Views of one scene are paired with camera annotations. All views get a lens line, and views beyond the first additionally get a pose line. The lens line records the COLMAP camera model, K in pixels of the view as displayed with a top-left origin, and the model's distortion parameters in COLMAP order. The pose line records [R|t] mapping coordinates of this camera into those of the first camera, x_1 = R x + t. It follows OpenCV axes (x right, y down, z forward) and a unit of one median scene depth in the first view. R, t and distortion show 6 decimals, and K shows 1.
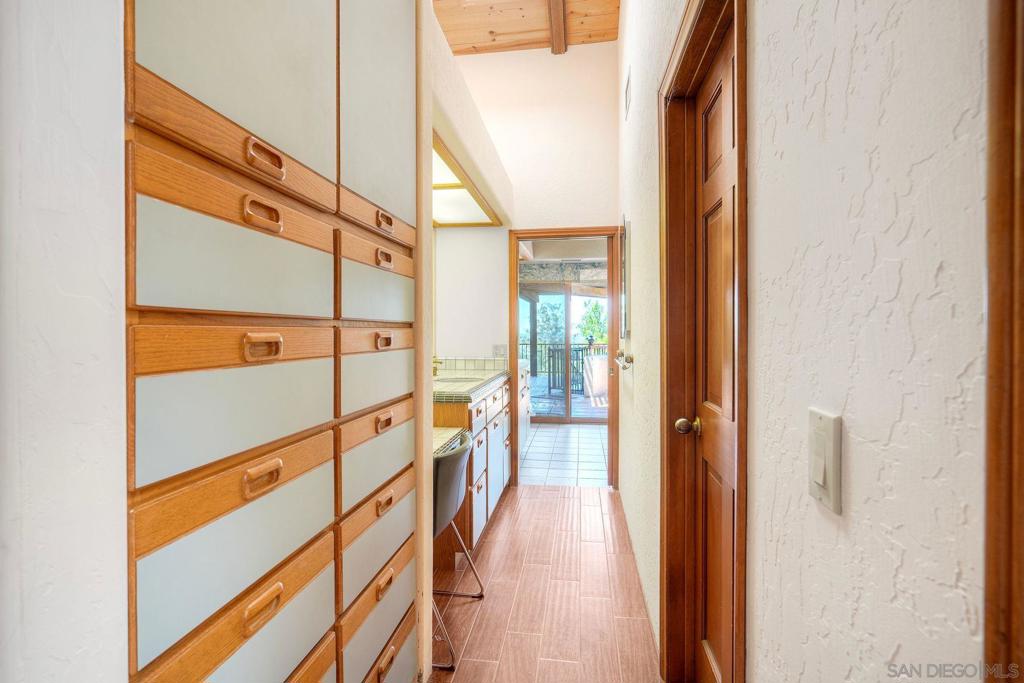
lens RADIAL K [[471.4, 0, 512.0], [0, 471.4, 341.5], [0, 0, 1]] dist [0.000286, 0.000943]
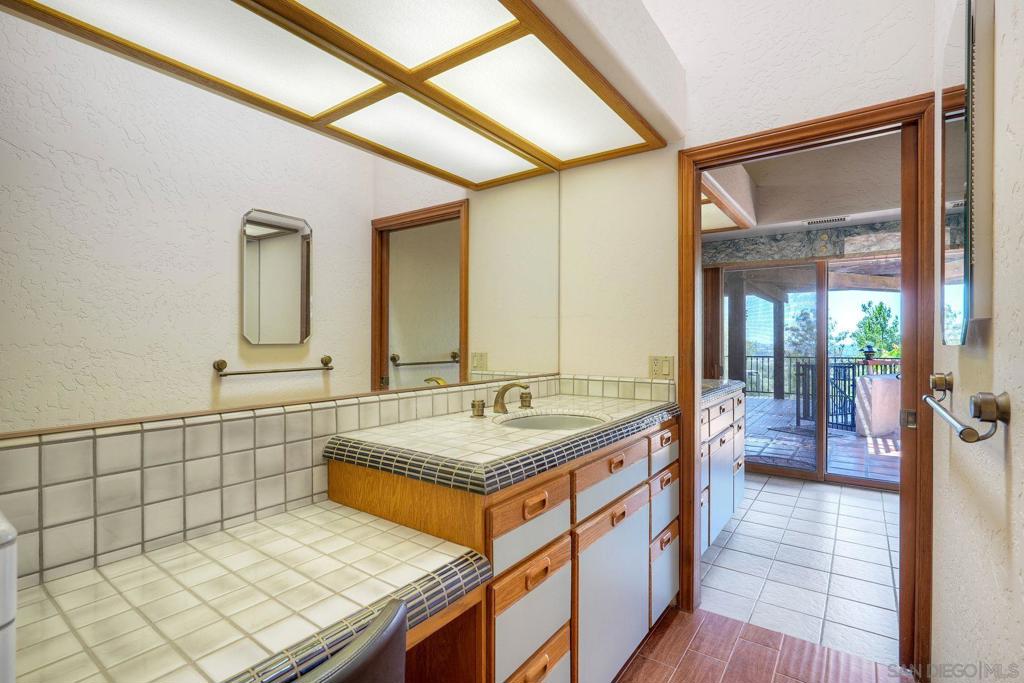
lens RADIAL K [[476.0, 0, 509.7], [0, 476.0, 348.9], [0, 0, 1]] dist [-0.003987, -0.000083]
pose [[0.883444, 0.007491, -0.468477, 0.048838], [-0.010716, 0.999934, -0.004218, 0.001208], [0.468414, 0.008747, 0.883466, 0.243293]]
